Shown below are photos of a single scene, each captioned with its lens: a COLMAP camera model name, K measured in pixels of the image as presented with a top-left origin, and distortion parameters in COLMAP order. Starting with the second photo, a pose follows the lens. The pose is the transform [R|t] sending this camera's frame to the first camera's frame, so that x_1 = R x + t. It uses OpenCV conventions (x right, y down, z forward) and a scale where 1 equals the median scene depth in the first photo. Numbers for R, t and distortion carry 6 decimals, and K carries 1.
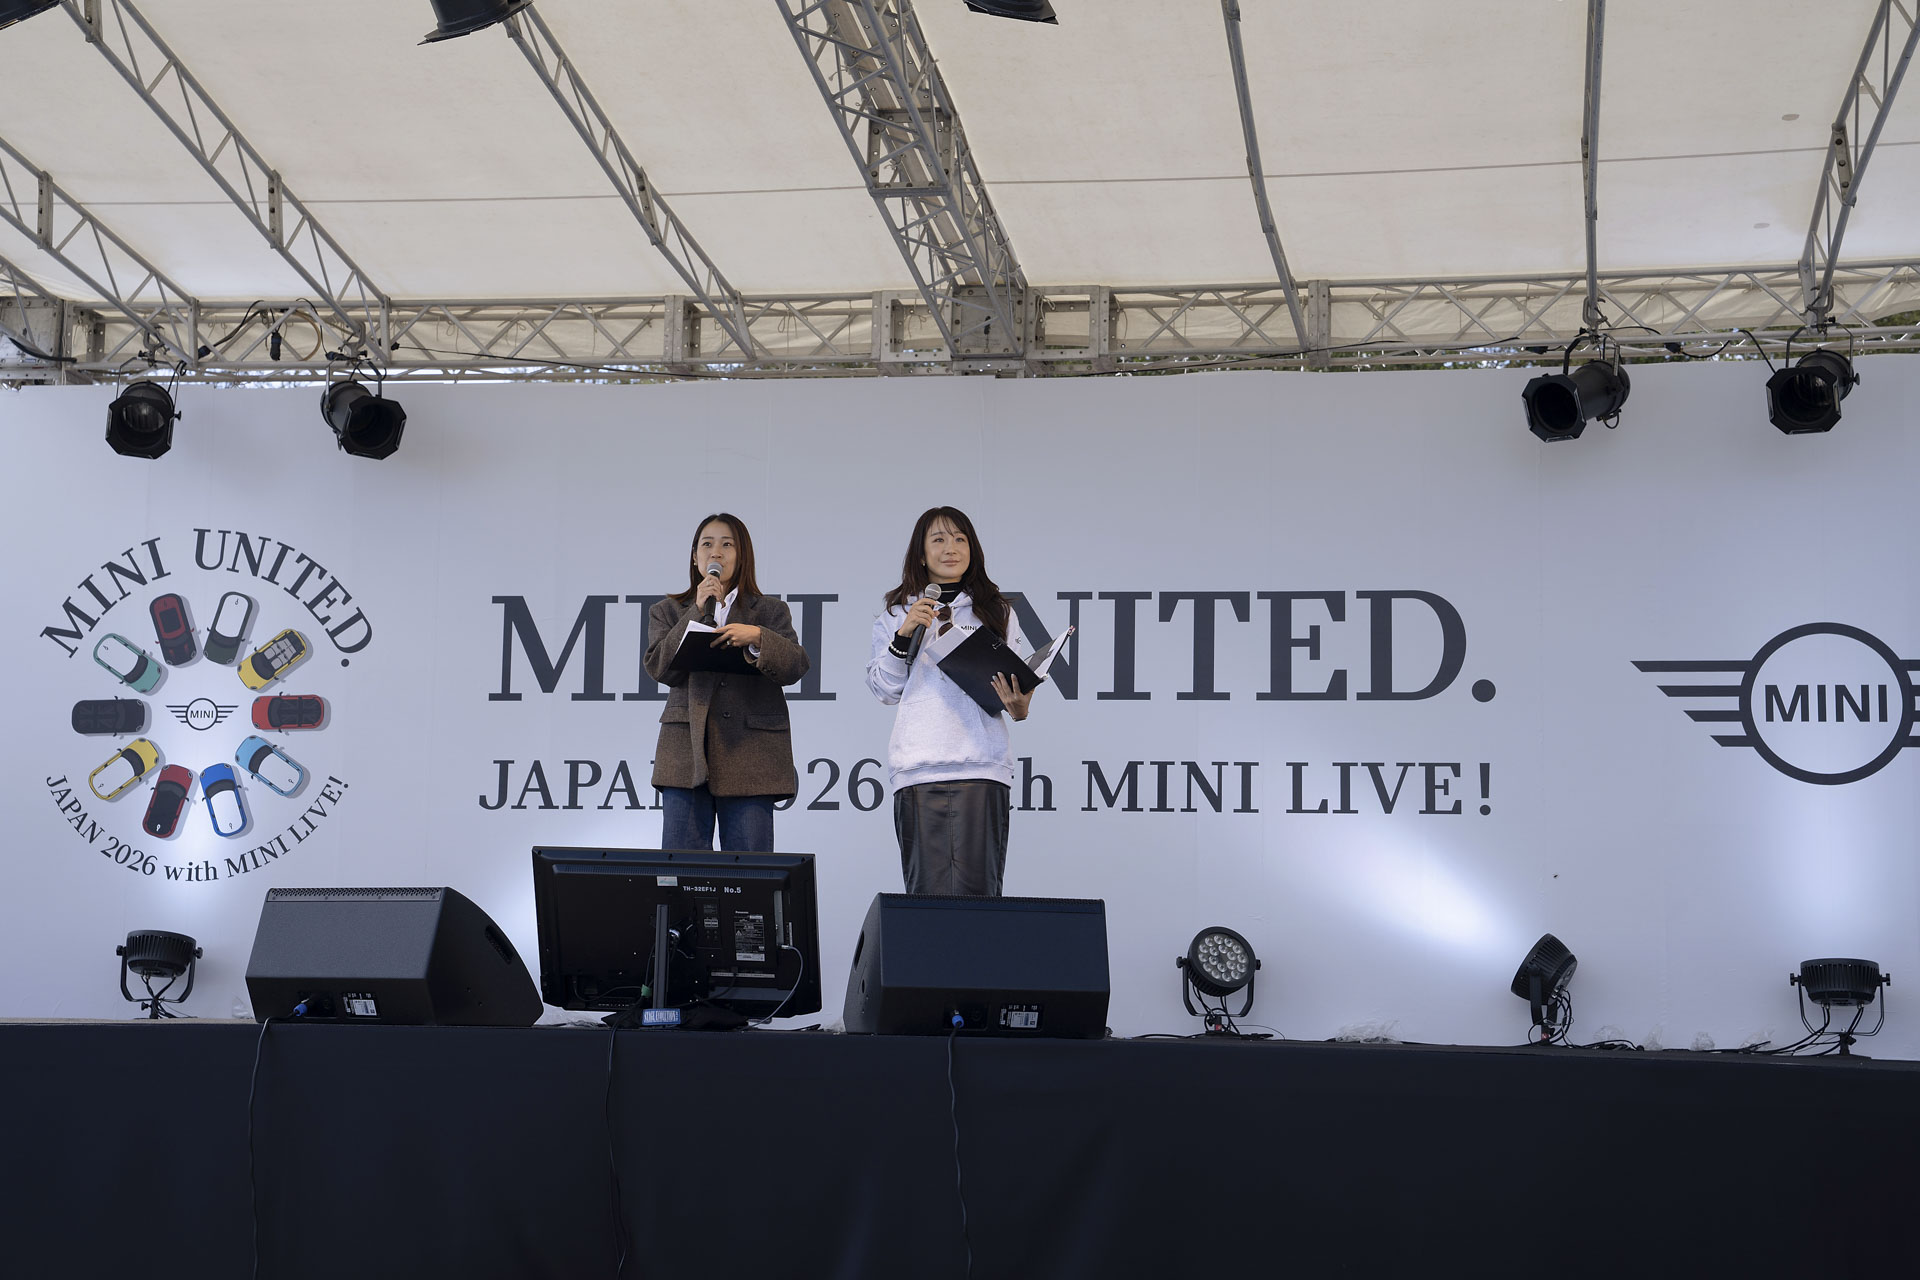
lens RADIAL K [[3047.2, 0, 960.0], [0, 3047.2, 640.0], [0, 0, 1]] dist [0.182683, 0.581078]
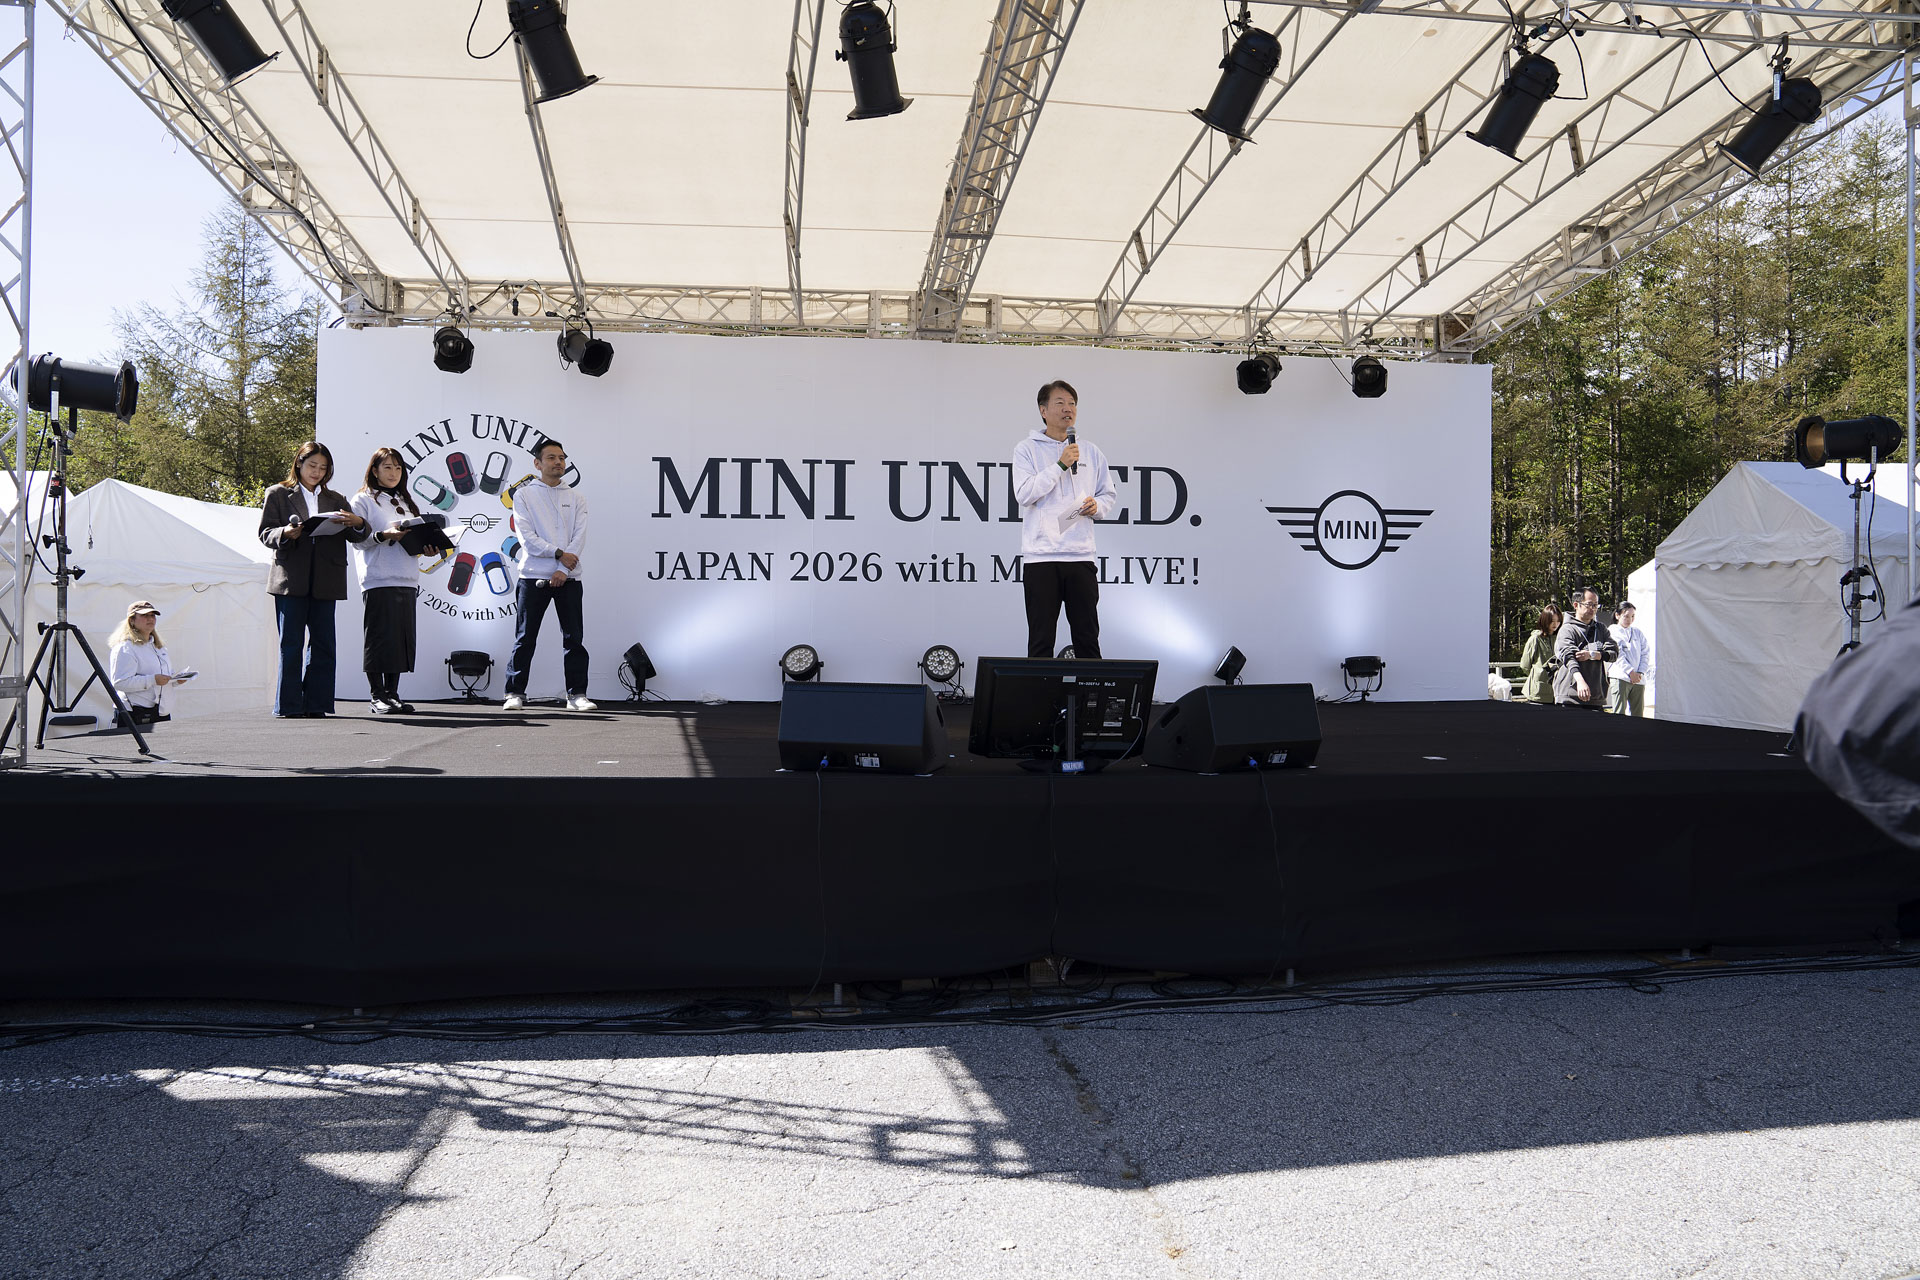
lens RADIAL K [[1337.3, 0, 960.0], [0, 1337.3, 640.0], [0, 0, 1]] dist [-0.139335, 0.117667]
pose [[0.956126, -0.015670, 0.292536, -0.210649], [-0.026030, 0.990075, 0.138112, -0.020165], [-0.291796, -0.139667, 0.946228, 0.227506]]
